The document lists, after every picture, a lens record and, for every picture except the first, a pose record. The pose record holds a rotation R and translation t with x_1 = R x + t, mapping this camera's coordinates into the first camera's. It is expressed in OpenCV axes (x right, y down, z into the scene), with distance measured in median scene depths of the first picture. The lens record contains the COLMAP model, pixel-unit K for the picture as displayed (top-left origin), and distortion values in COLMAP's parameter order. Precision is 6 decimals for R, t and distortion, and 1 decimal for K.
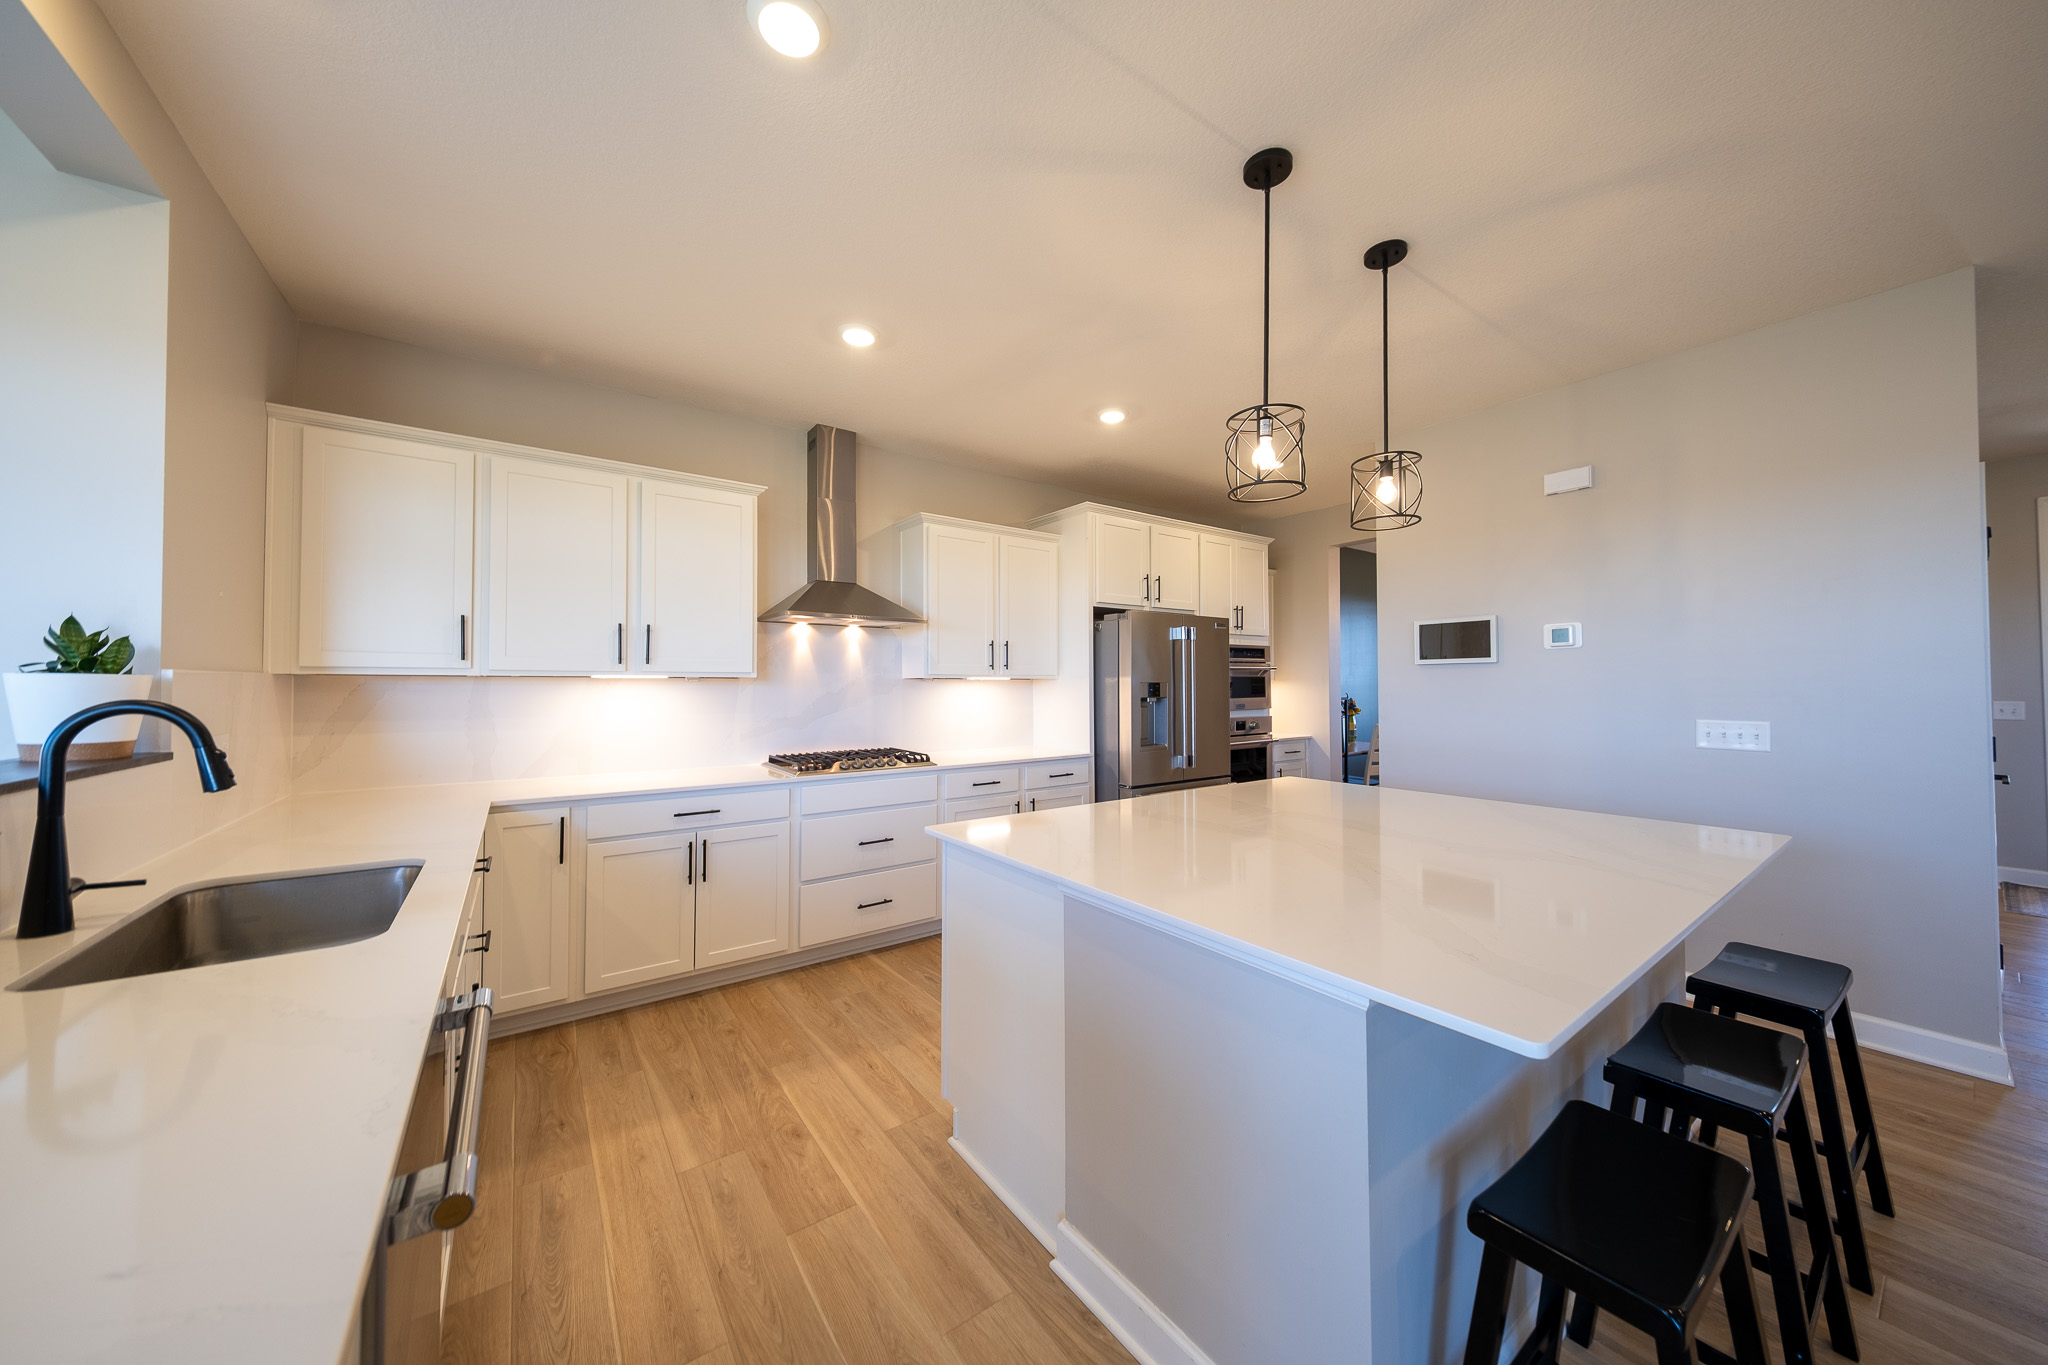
lens RADIAL K [[689.9, 0, 1014.4], [0, 689.9, 670.2], [0, 0, 1]] dist [0.000866, -0.000036]
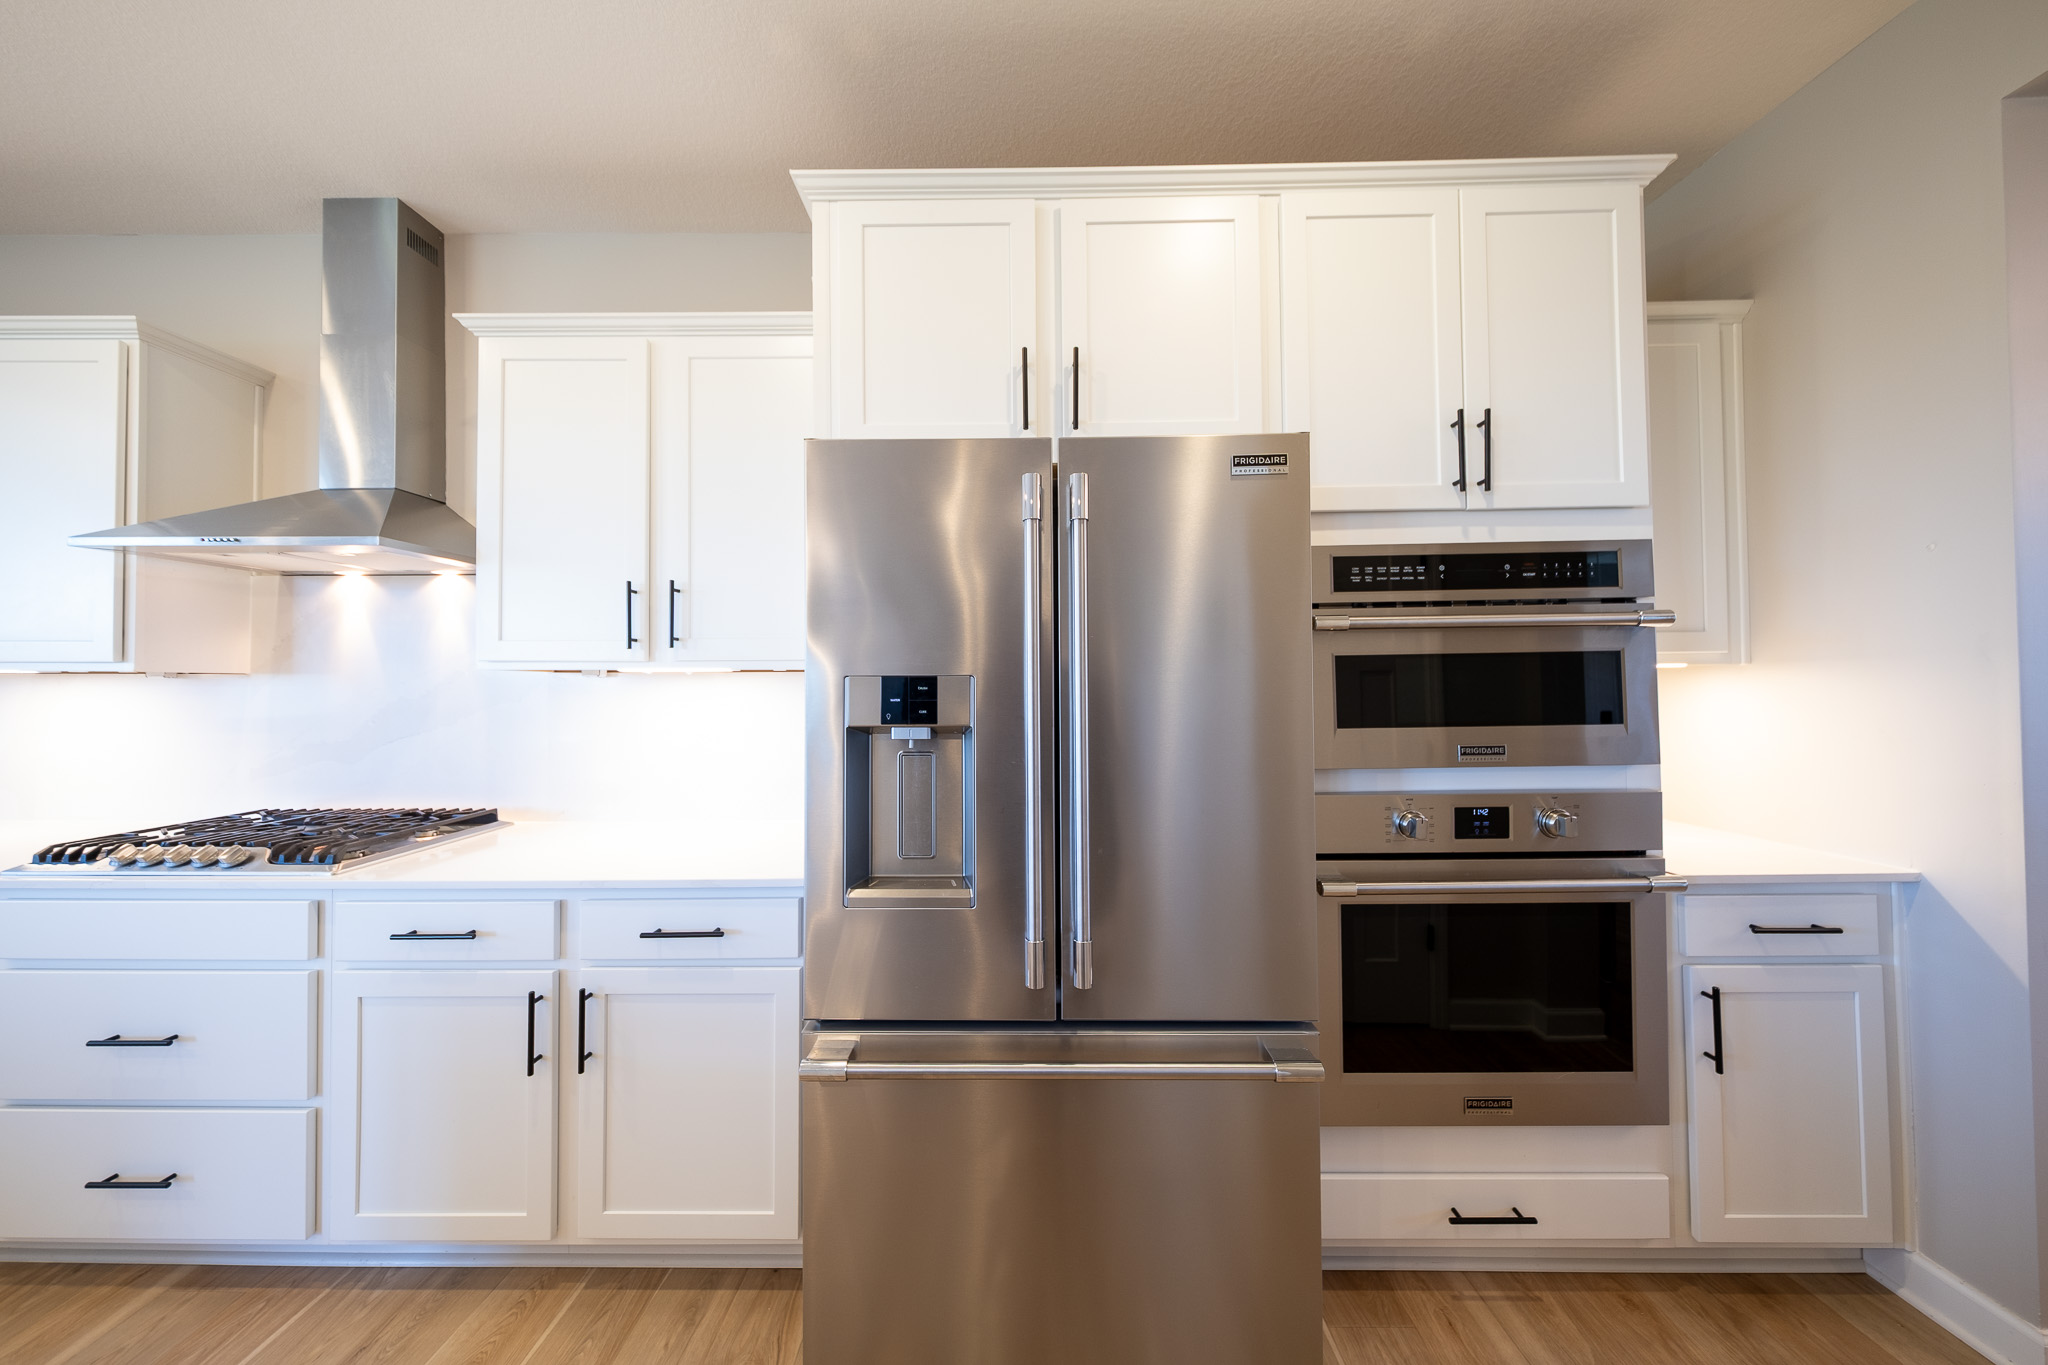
lens RADIAL K [[771.3, 0, 1031.7], [0, 771.3, 660.2], [0, 0, 1]] dist [-0.001680, -0.000213]
pose [[0.801836, -0.018176, -0.597267, 0.501366], [0.019097, 0.999806, -0.004789, 0.014508], [0.597238, -0.007566, 0.802028, 0.846606]]
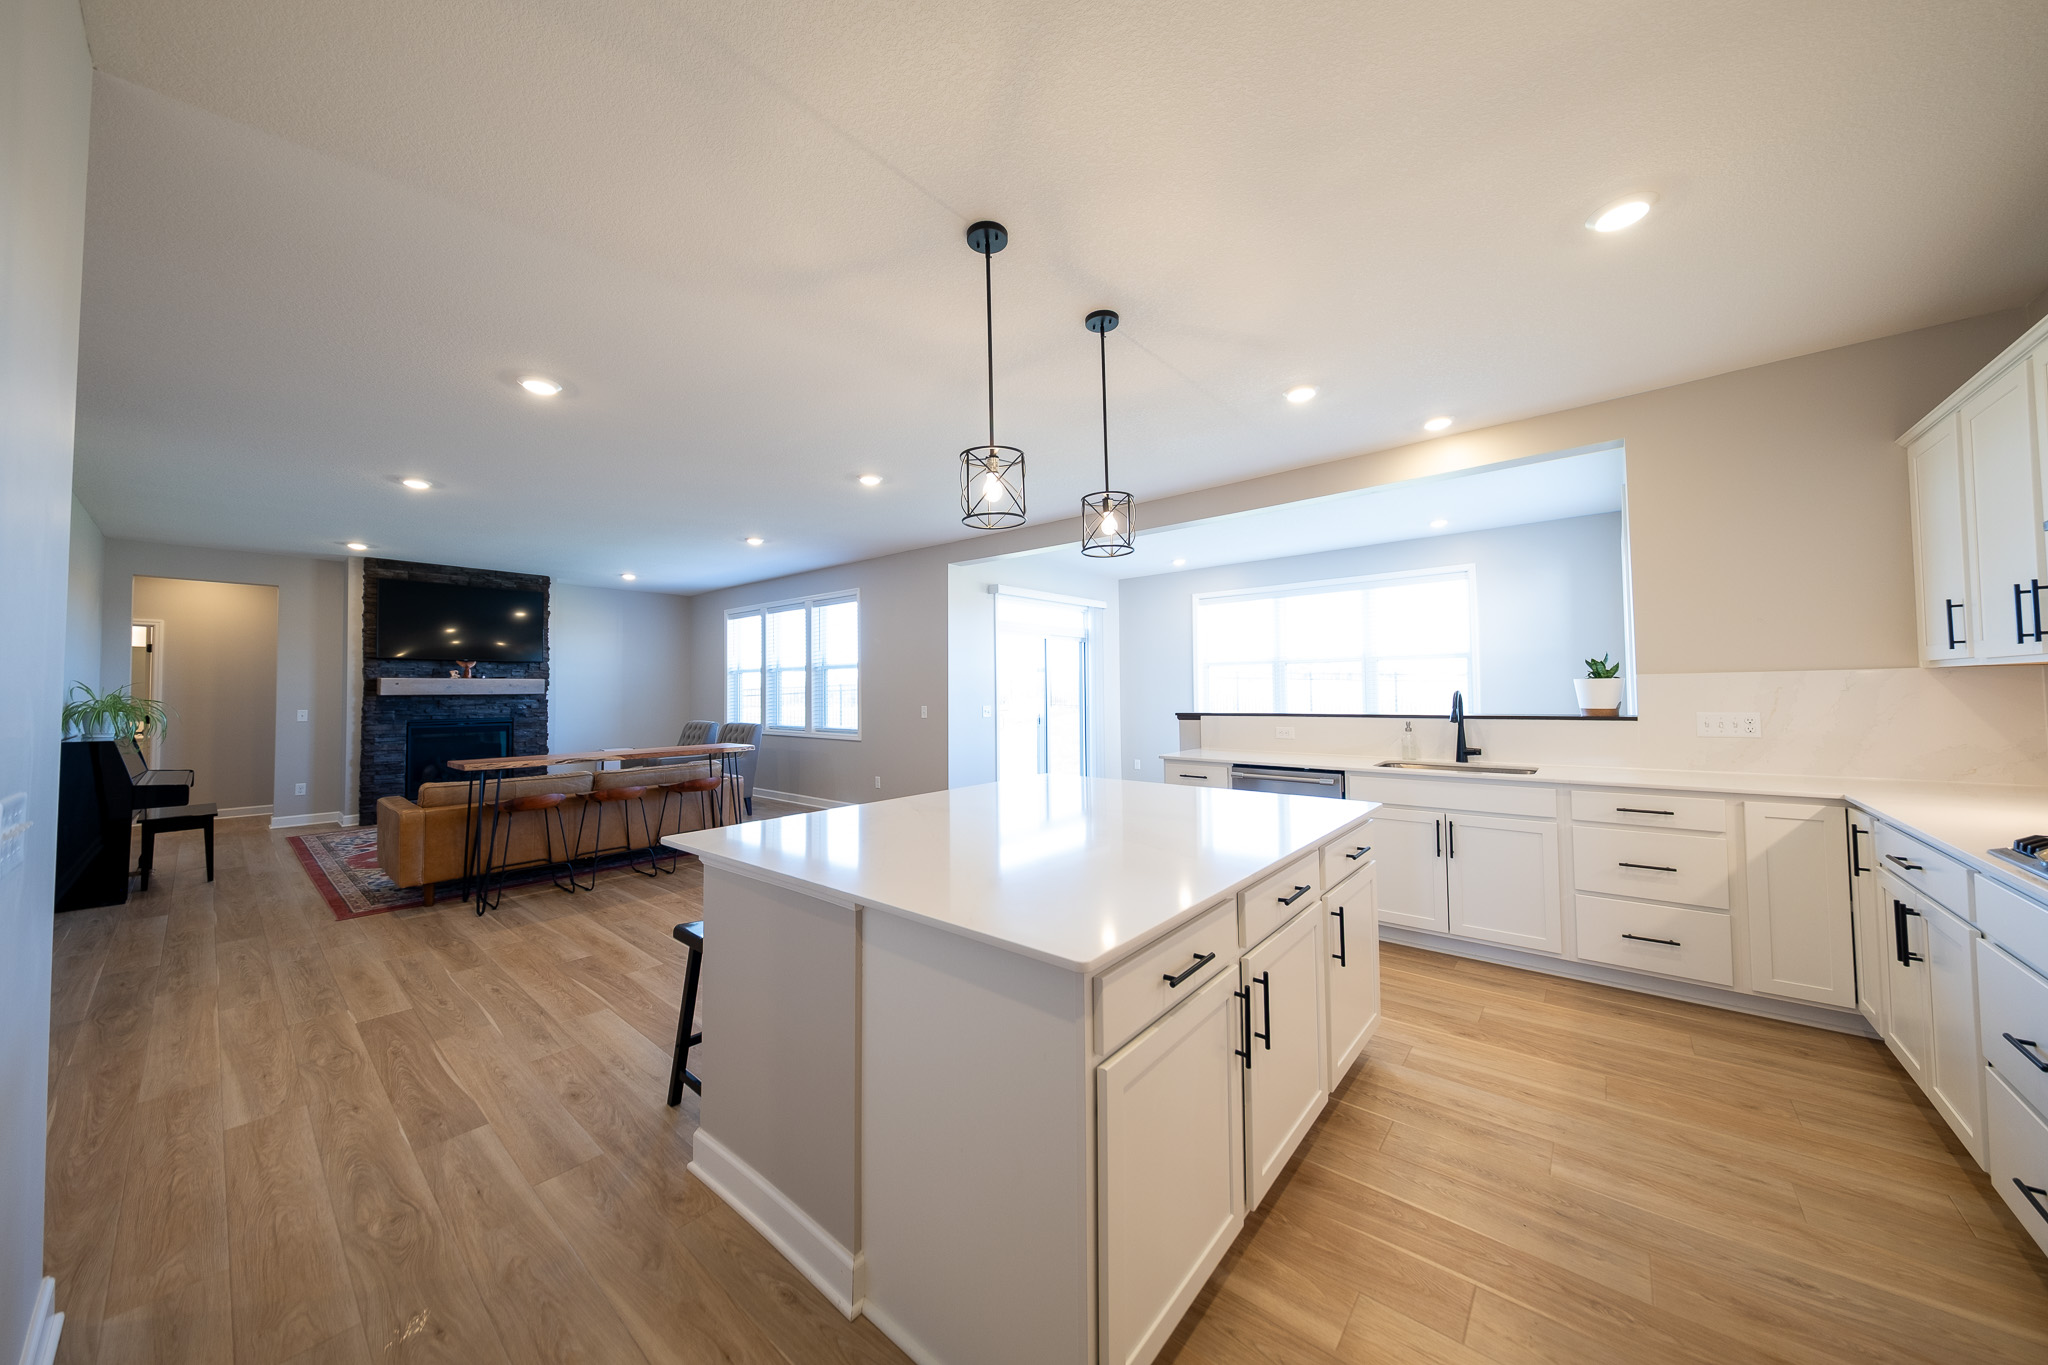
lens RADIAL K [[689.9, 0, 1014.4], [0, 689.9, 670.2], [0, 0, 1]] dist [0.000866, -0.000036]
pose [[-0.968988, 0.010149, -0.246899, 0.447513], [0.023366, 0.998443, -0.050661, 0.019841], [0.246000, -0.054859, -0.967716, 1.139632]]
